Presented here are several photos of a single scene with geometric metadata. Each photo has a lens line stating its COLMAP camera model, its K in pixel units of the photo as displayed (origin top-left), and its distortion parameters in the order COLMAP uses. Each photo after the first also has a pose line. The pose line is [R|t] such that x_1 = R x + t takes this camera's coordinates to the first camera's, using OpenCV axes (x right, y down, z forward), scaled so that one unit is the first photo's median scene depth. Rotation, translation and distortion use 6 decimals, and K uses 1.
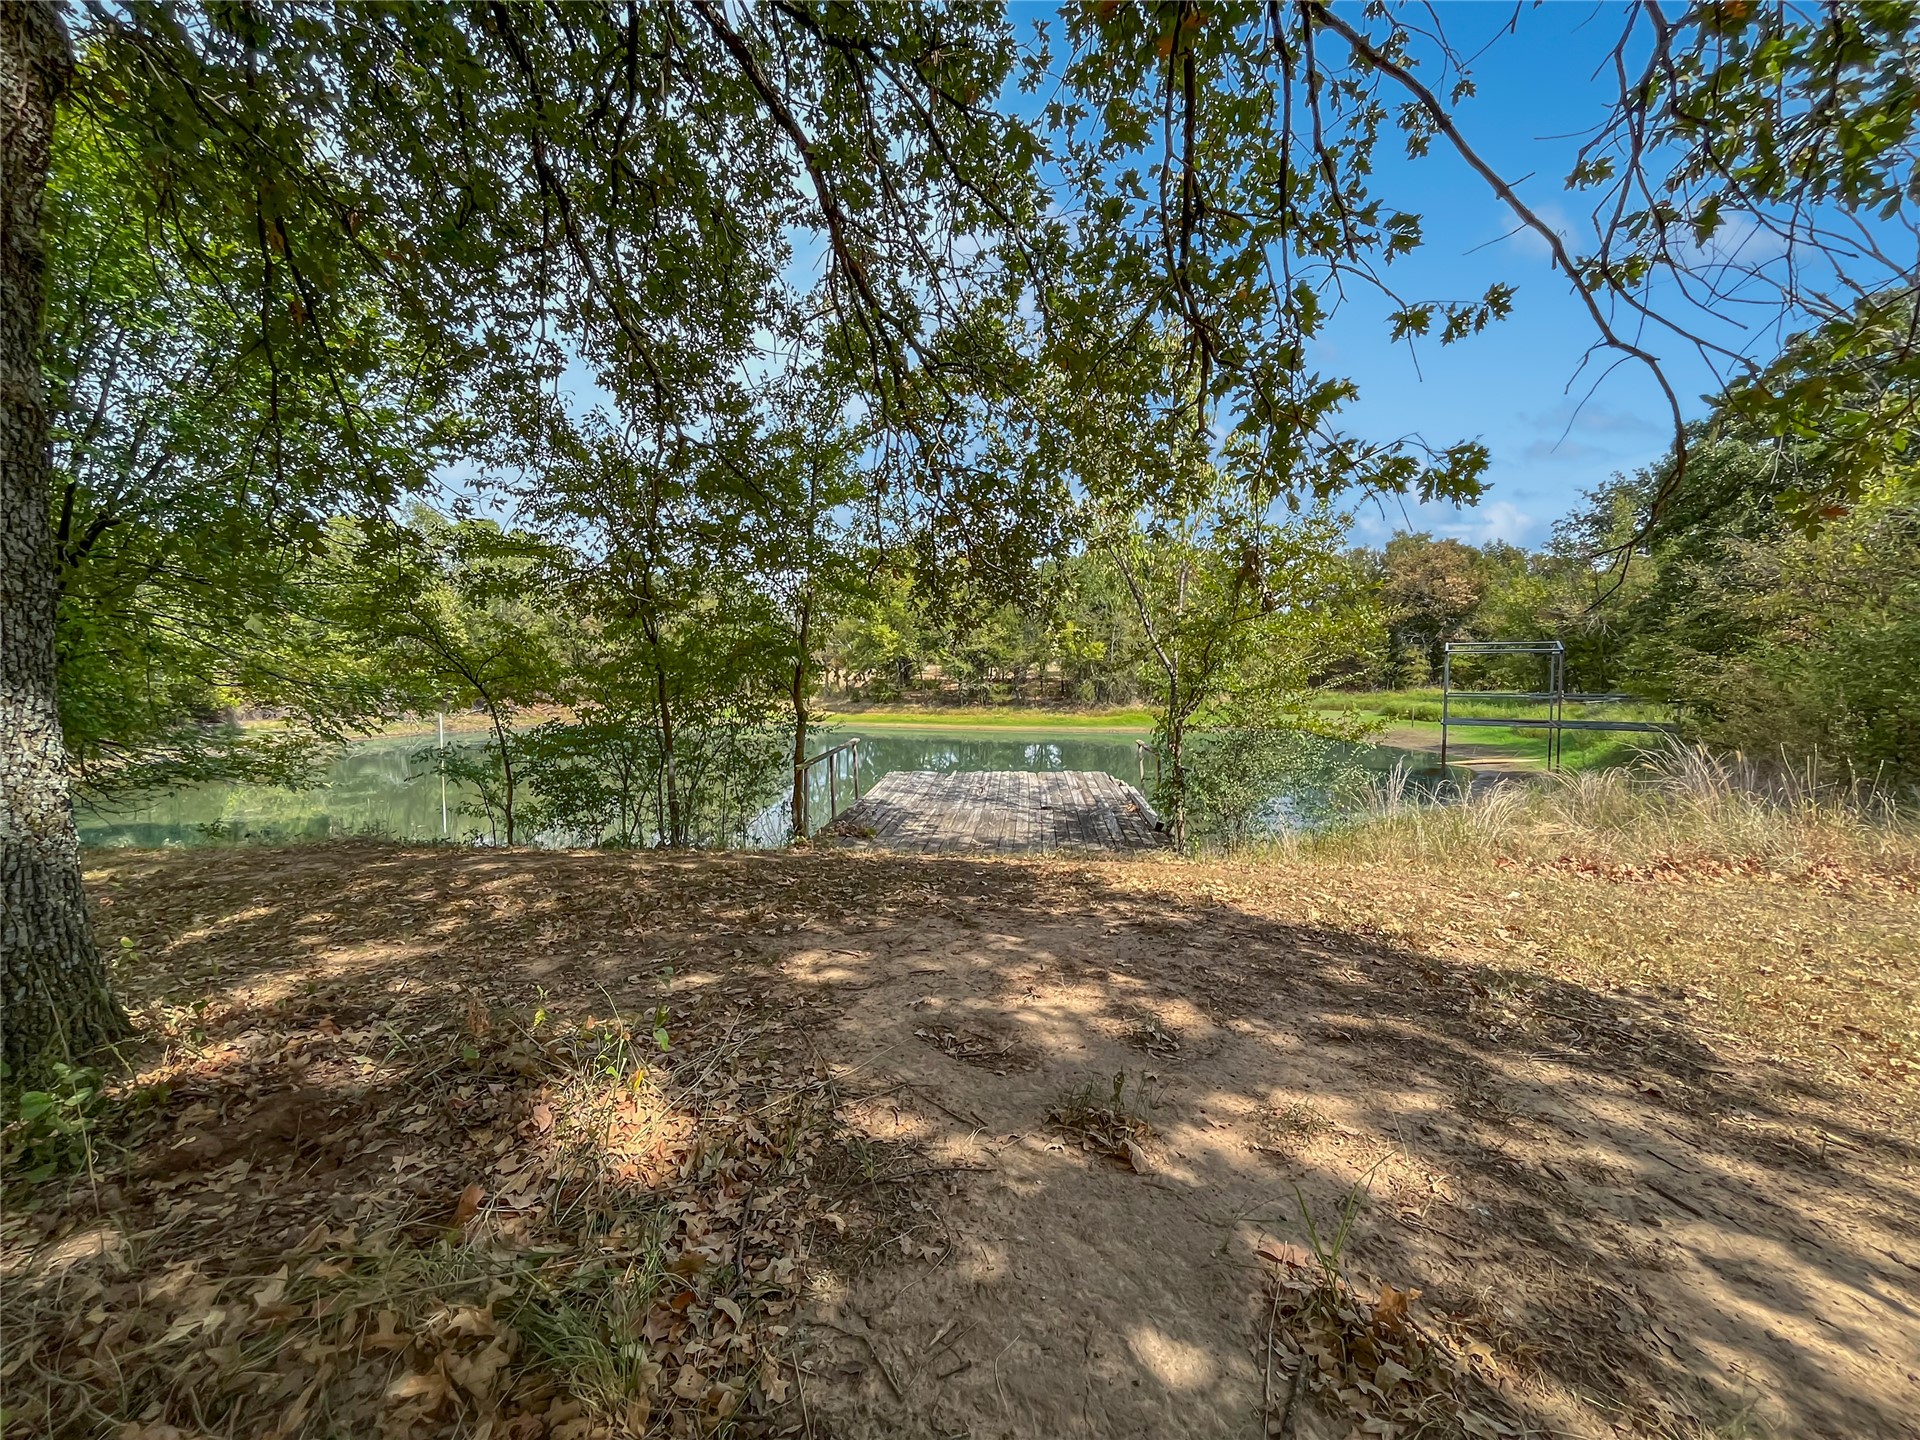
lens RADIAL K [[814.8, 0, 948.3], [0, 814.8, 704.3], [0, 0, 1]] dist [-0.001241, 0.000446]
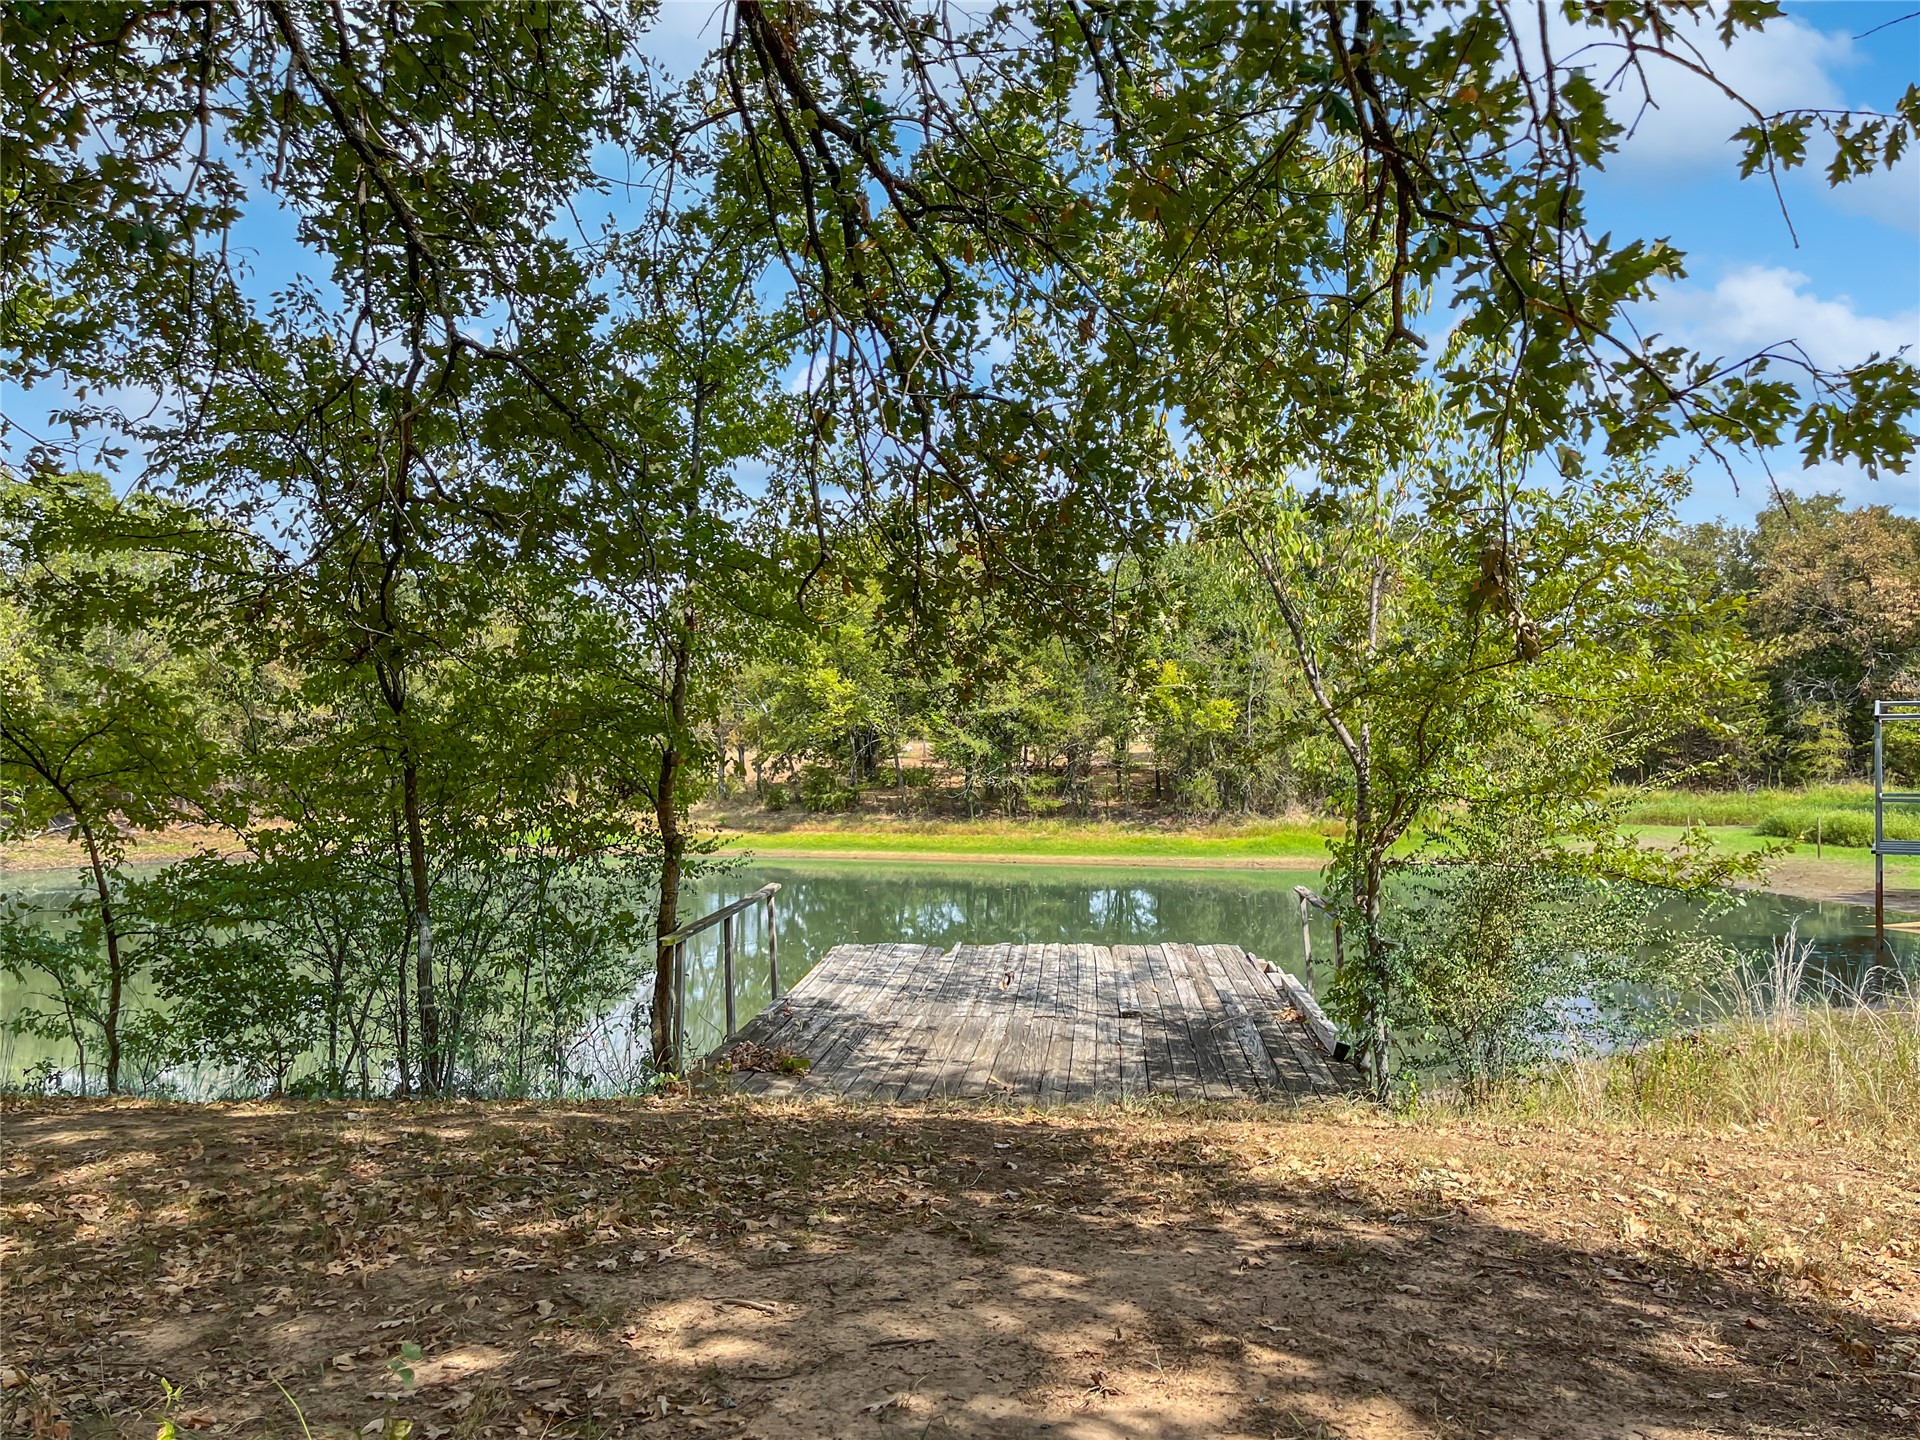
lens RADIAL K [[1510.8, 0, 953.6], [0, 1510.8, 716.2], [0, 0, 1]] dist [0.077371, -0.099853]
pose [[0.999988, -0.002336, 0.004310, 0.002003], [0.002603, 0.998002, -0.063129, -0.007531], [-0.004154, 0.063139, 0.997996, -0.007516]]
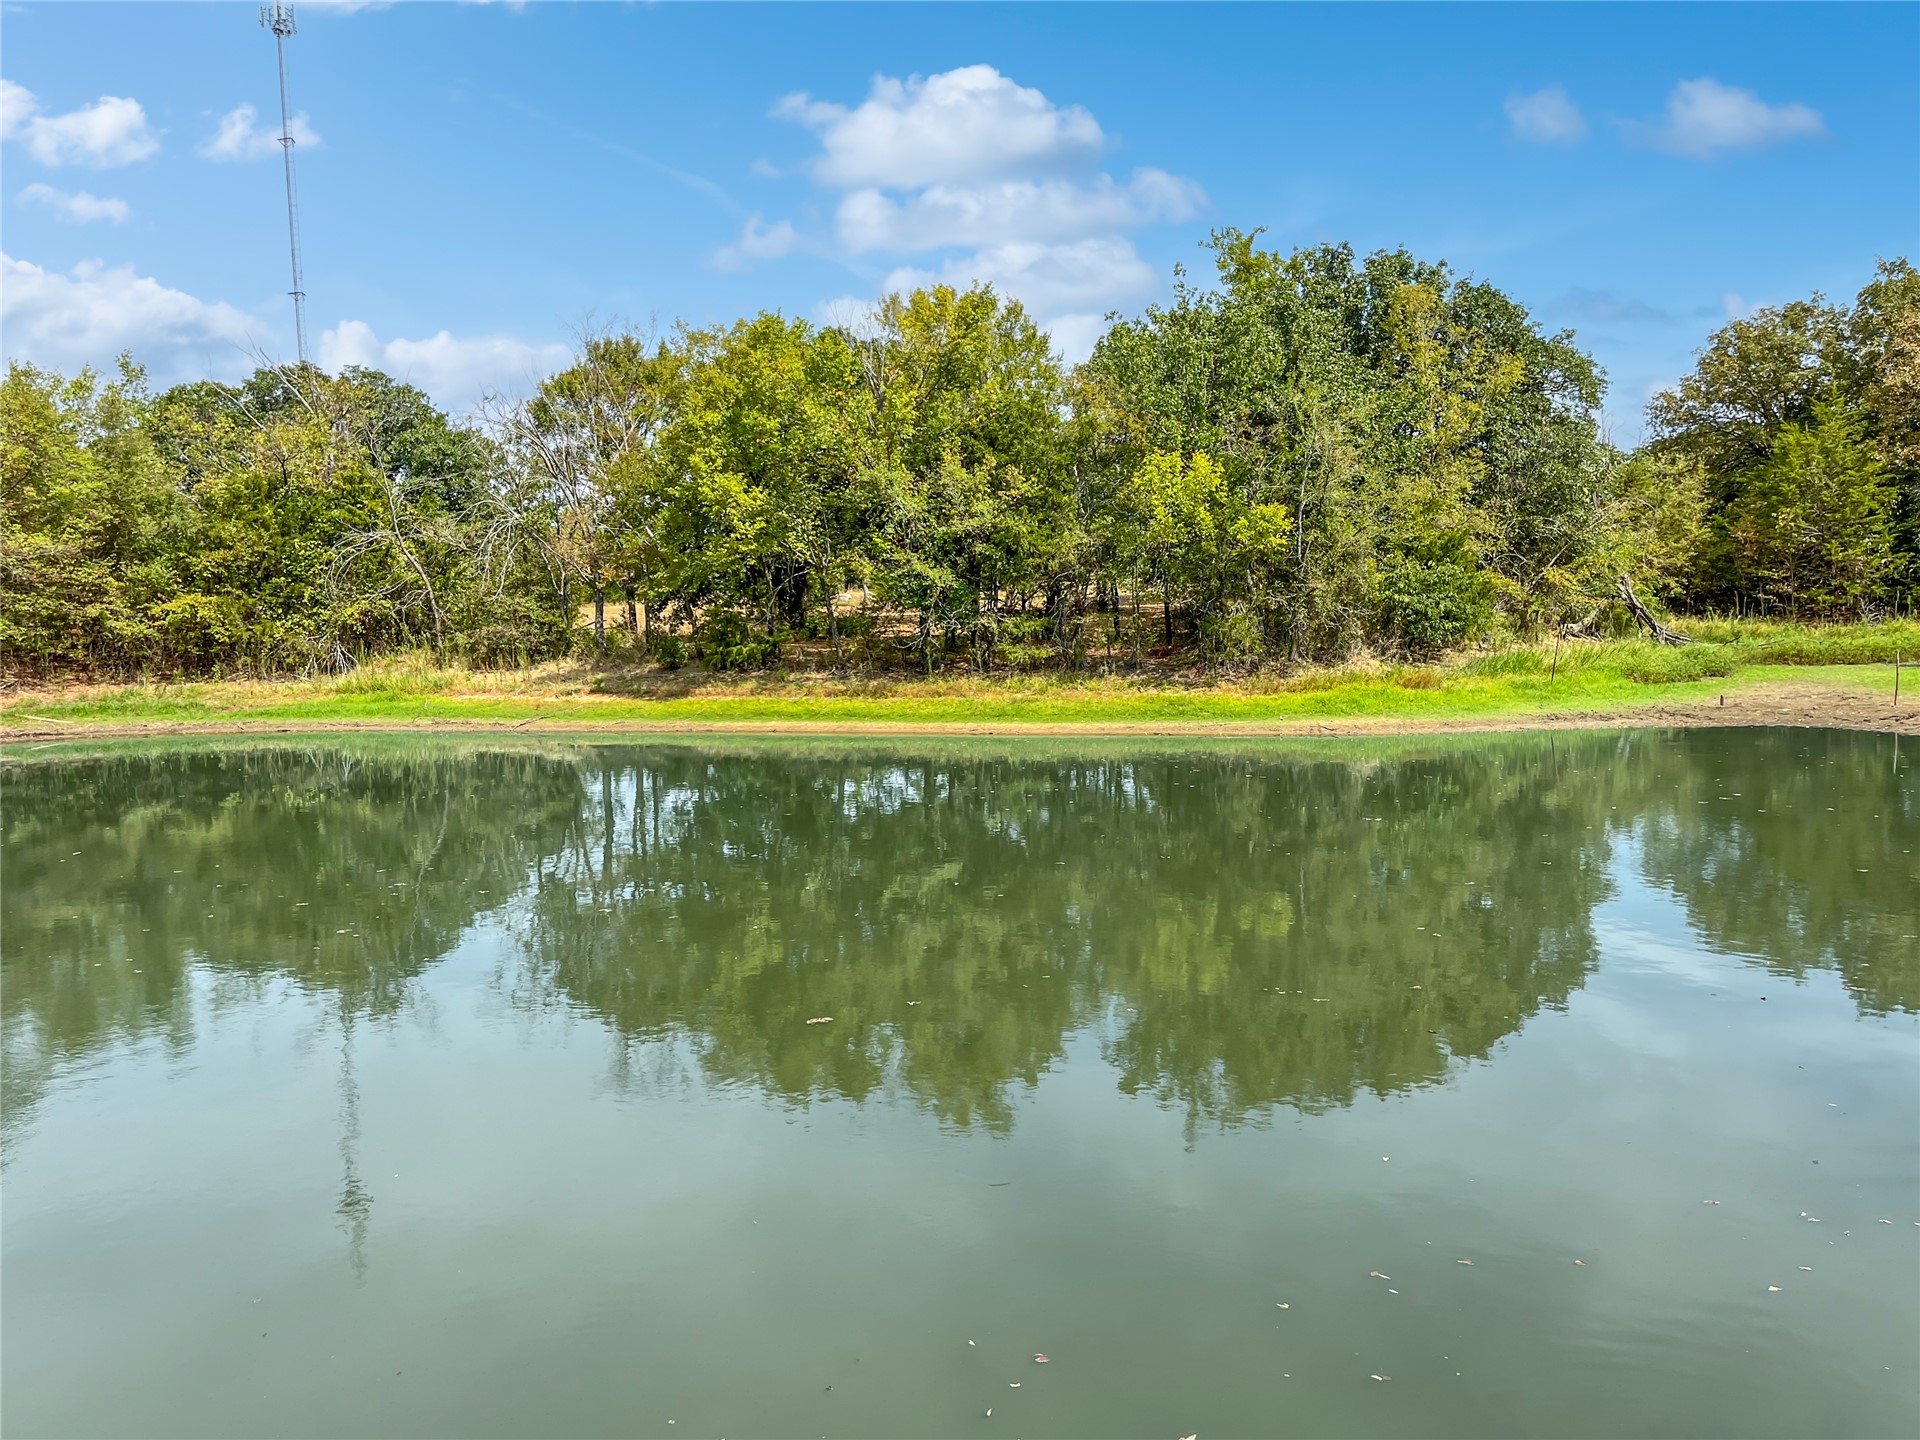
lens RADIAL K [[1510.8, 0, 967.1], [0, 1510.8, 728.9], [0, 0, 1]] dist [0.077371, -0.099853]
pose [[0.998447, -0.023969, 0.050287, -0.012927], [0.022059, 0.999027, 0.038191, 0.003711], [-0.051154, -0.037023, 0.998004, 0.977283]]
